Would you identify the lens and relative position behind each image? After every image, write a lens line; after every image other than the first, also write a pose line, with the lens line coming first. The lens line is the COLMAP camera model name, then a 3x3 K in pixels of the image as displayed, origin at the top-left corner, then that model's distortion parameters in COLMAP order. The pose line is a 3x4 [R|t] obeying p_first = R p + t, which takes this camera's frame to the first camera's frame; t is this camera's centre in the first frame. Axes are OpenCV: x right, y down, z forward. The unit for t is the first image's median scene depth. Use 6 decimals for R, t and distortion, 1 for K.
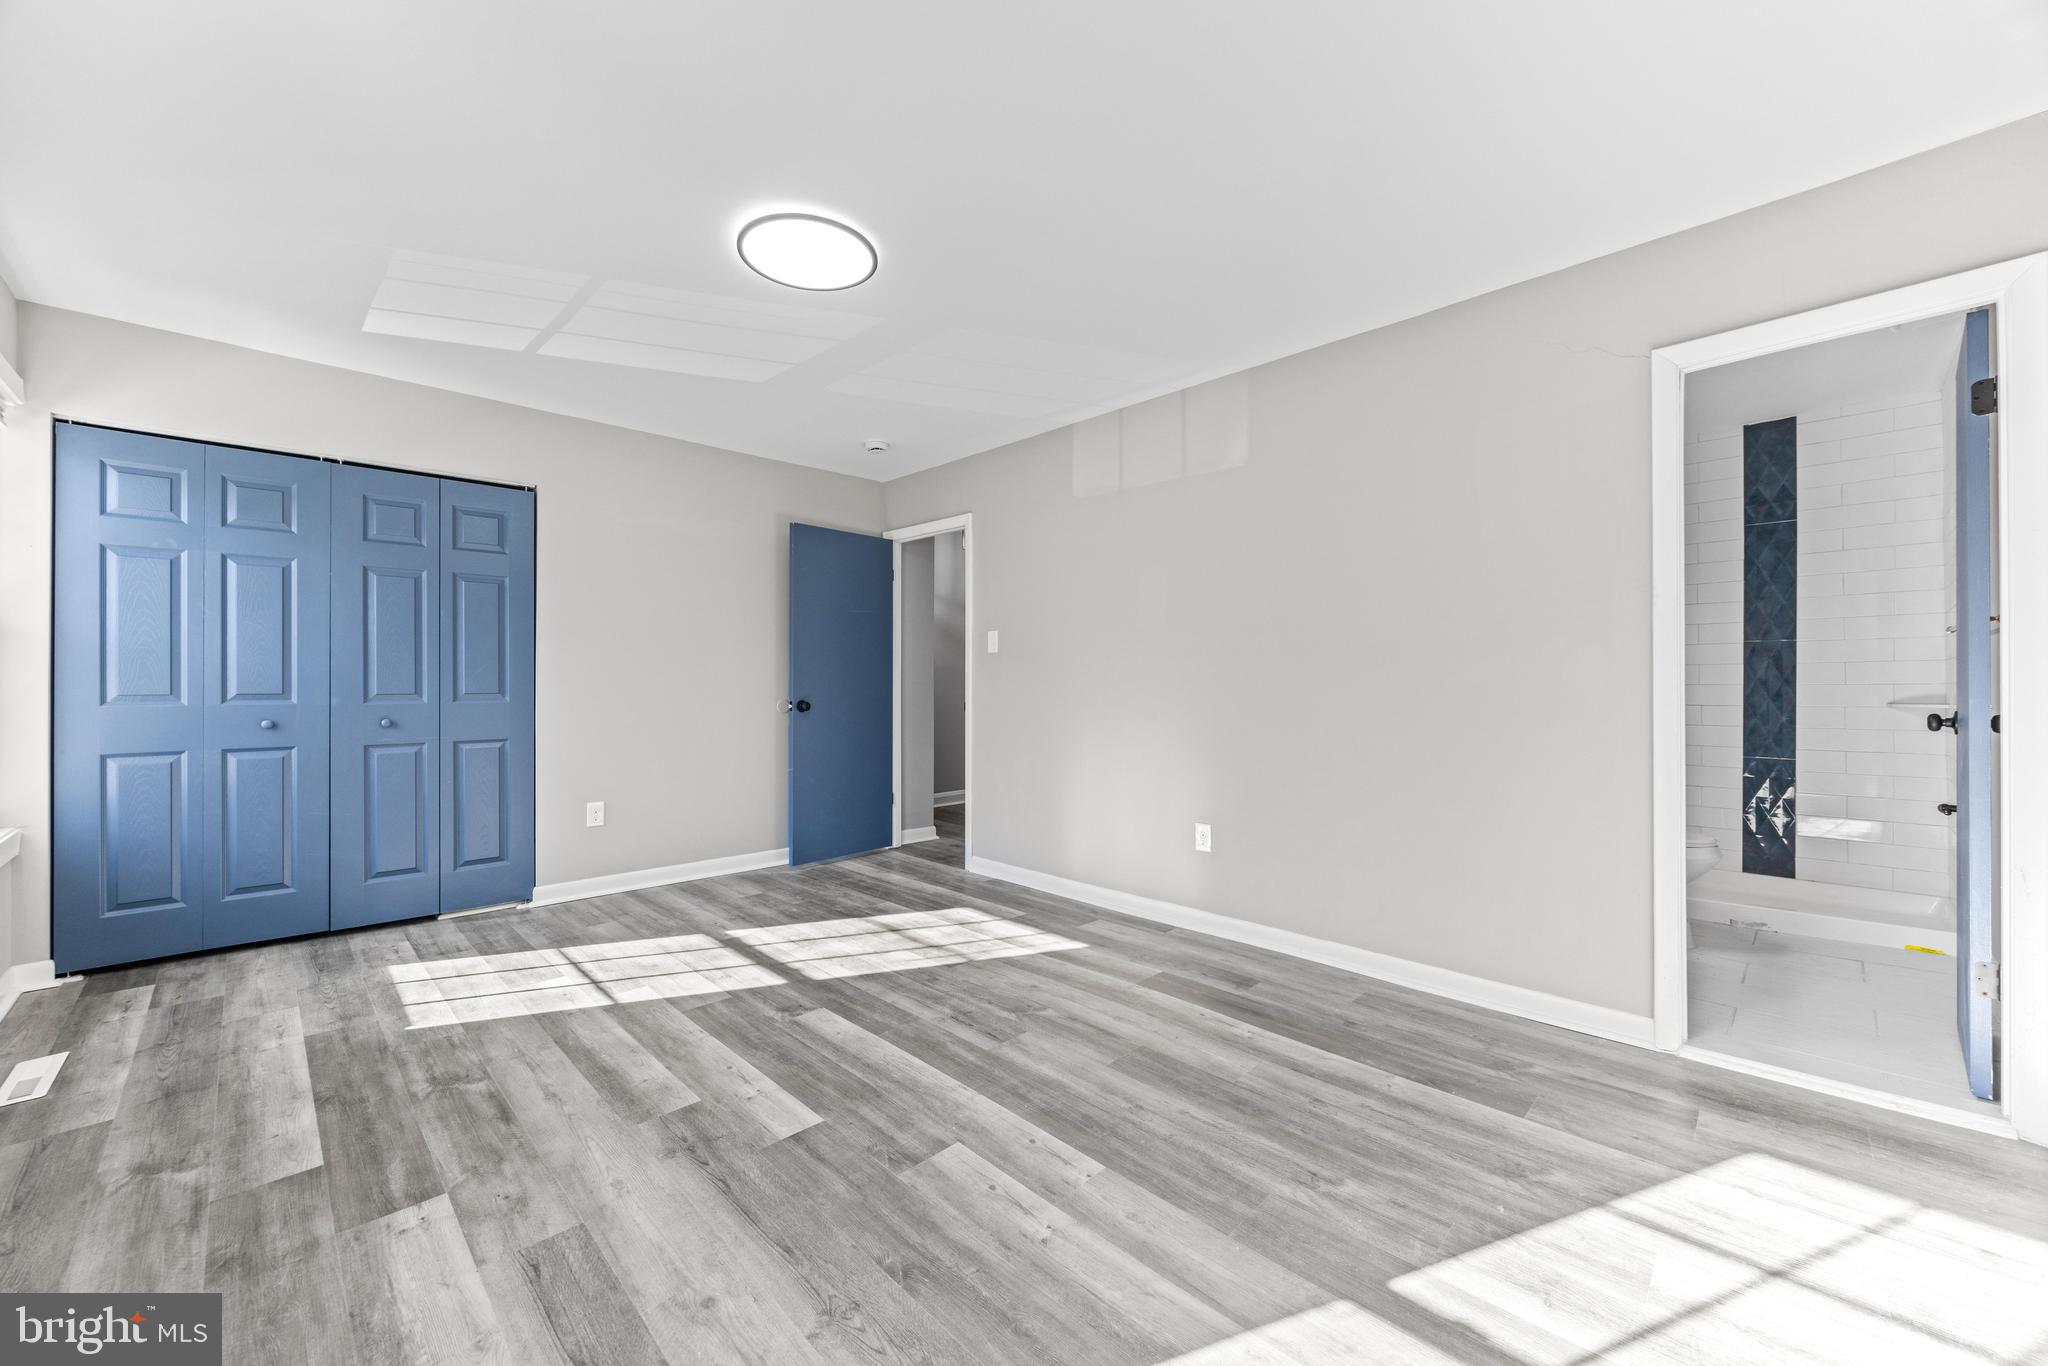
lens RADIAL K [[775.7, 0, 1021.6], [0, 775.7, 687.1], [0, 0, 1]] dist [-0.003111, -0.000221]
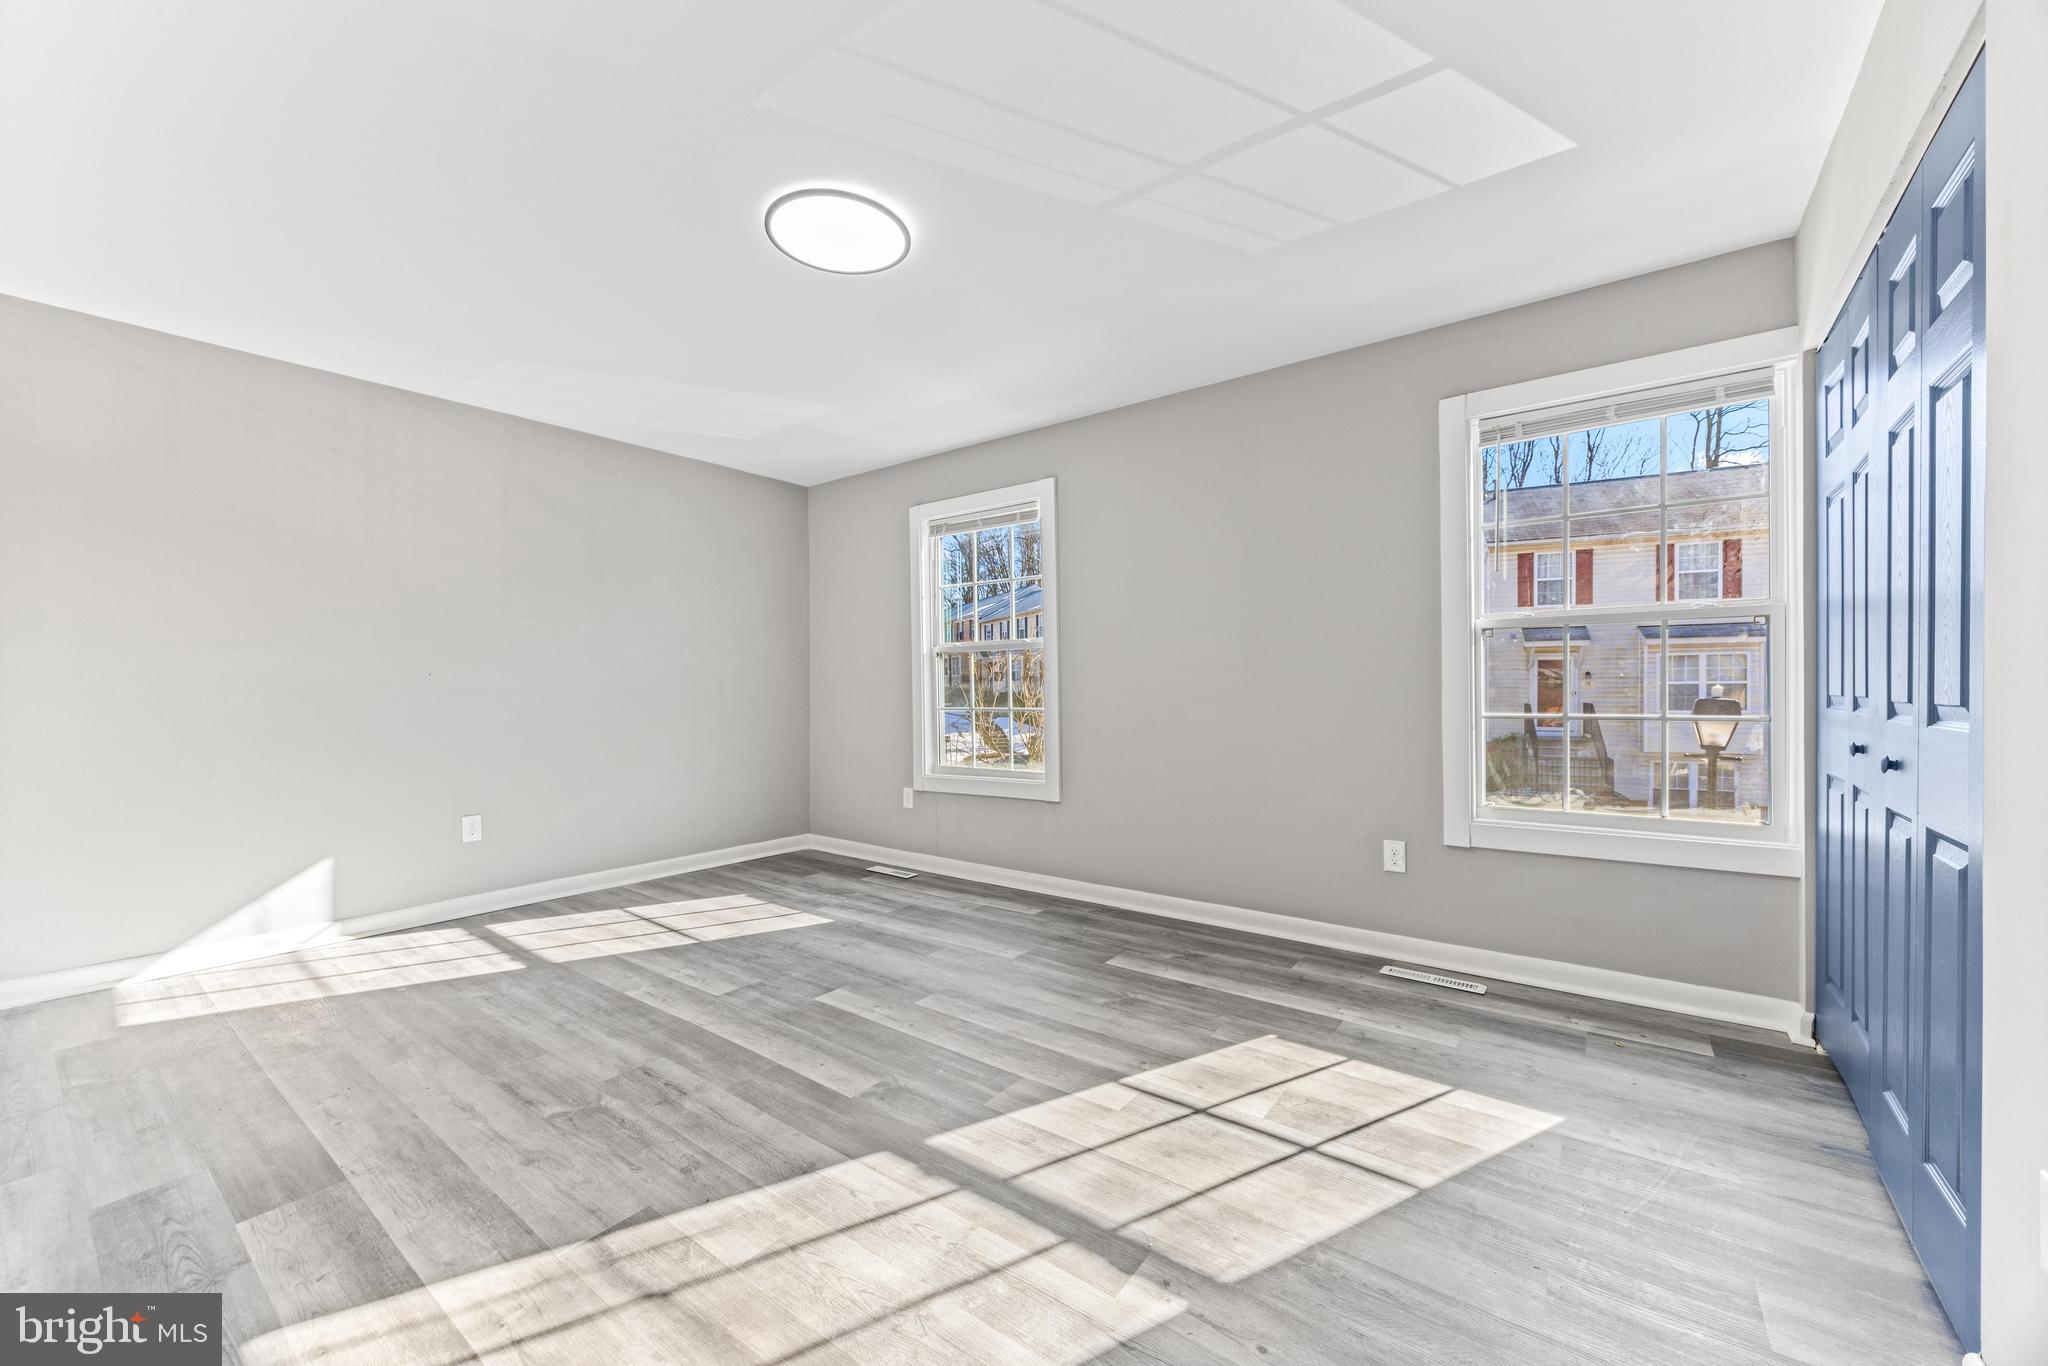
lens RADIAL K [[775.7, 0, 1021.6], [0, 775.7, 687.1], [0, 0, 1]] dist [-0.003111, -0.000221]
pose [[-0.989163, 0.003972, -0.146770, -0.338157], [0.003353, 0.999984, 0.004465, -0.006701], [0.146786, 0.003925, -0.989161, 1.948959]]
